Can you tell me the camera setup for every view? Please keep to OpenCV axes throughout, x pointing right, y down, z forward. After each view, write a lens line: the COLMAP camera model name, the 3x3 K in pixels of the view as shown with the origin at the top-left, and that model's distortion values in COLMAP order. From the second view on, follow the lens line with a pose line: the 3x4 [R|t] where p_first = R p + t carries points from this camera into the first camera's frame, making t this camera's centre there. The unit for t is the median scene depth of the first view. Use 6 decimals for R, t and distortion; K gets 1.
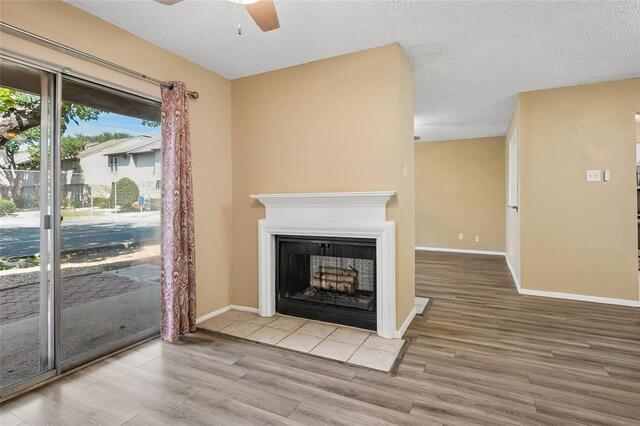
lens RADIAL K [[327.4, 0, 319.2], [0, 327.4, 204.0], [0, 0, 1]] dist [-0.013213, -0.002084]
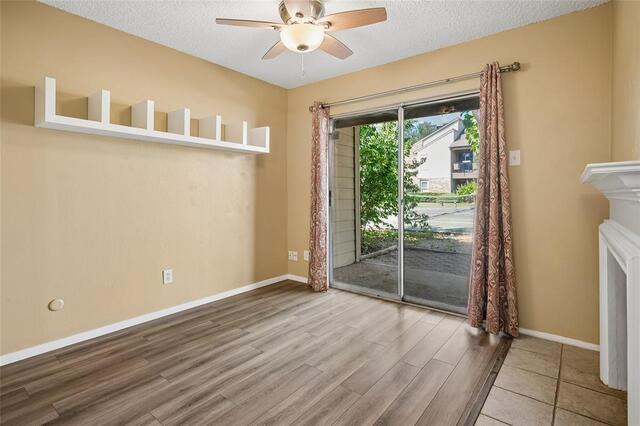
lens RADIAL K [[322.0, 0, 326.2], [0, 322.0, 197.9], [0, 0, 1]] dist [-0.002314, -0.000726]
pose [[-0.193367, 0.026837, -0.980759, 0.598911], [-0.005552, 0.999580, 0.028446, -0.009358], [0.981111, 0.010945, -0.193137, 0.724695]]
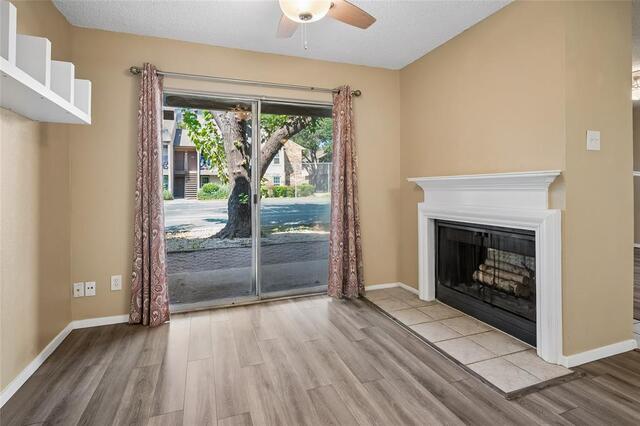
lens RADIAL K [[322.0, 0, 316.5], [0, 322.0, 187.7], [0, 0, 1]] dist [-0.002314, -0.000726]
pose [[0.727674, 0.001181, -0.685922, 0.319793], [-0.001522, 0.999999, 0.000106, 0.002065], [0.685921, 0.000967, 0.727675, 0.069959]]
